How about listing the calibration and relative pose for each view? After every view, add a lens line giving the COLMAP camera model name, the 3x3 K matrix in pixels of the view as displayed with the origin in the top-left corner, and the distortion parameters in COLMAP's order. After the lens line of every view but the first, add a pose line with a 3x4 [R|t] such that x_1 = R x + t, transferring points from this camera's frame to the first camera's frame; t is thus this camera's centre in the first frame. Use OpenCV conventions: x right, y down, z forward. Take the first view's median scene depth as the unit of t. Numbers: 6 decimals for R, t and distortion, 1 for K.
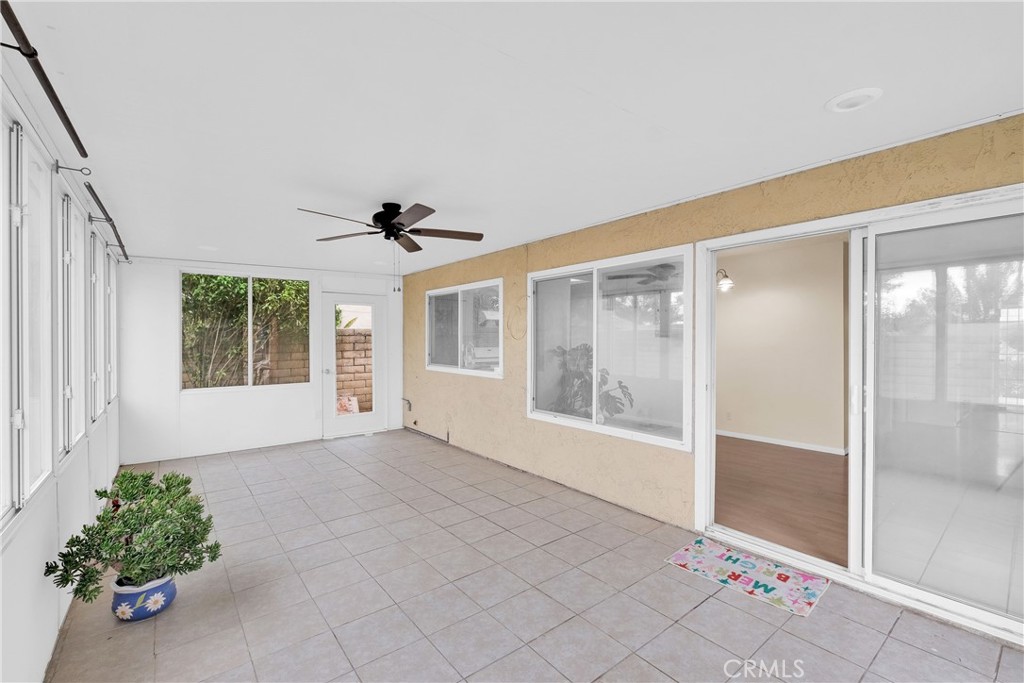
lens RADIAL K [[436.7, 0, 509.8], [0, 436.7, 339.3], [0, 0, 1]] dist [-0.002803, -0.000300]
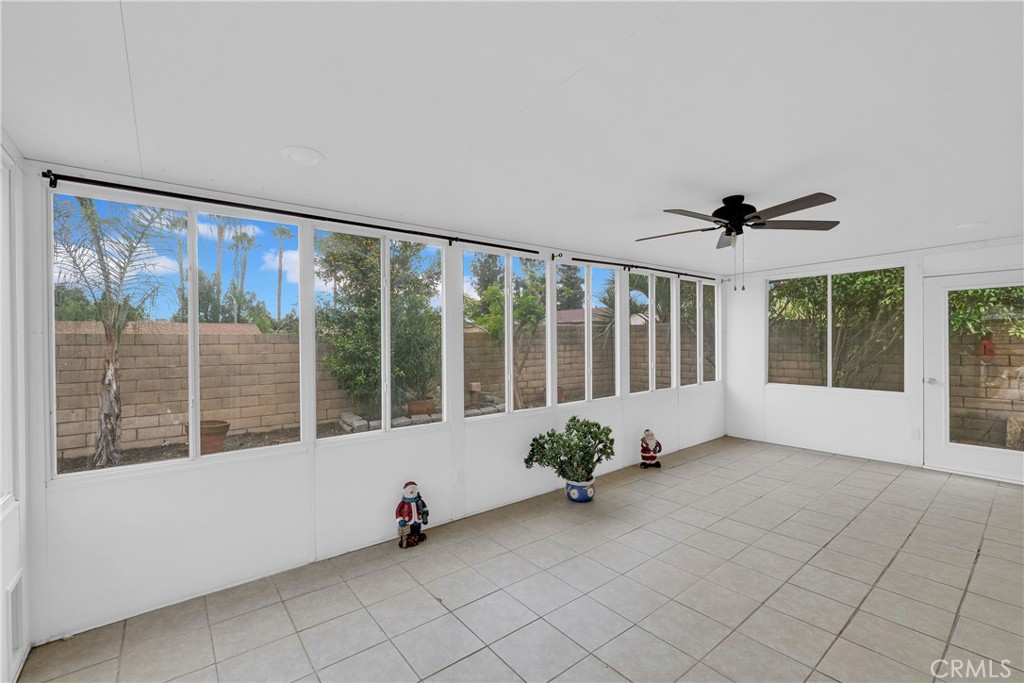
lens RADIAL K [[436.7, 0, 510.8], [0, 436.7, 343.4], [0, 0, 1]] dist [-0.002803, -0.000300]
pose [[0.014184, 0.009895, -0.999850, 0.472227], [0.009124, 0.999908, 0.010025, -0.008373], [0.999858, -0.009264, 0.014093, 0.374361]]
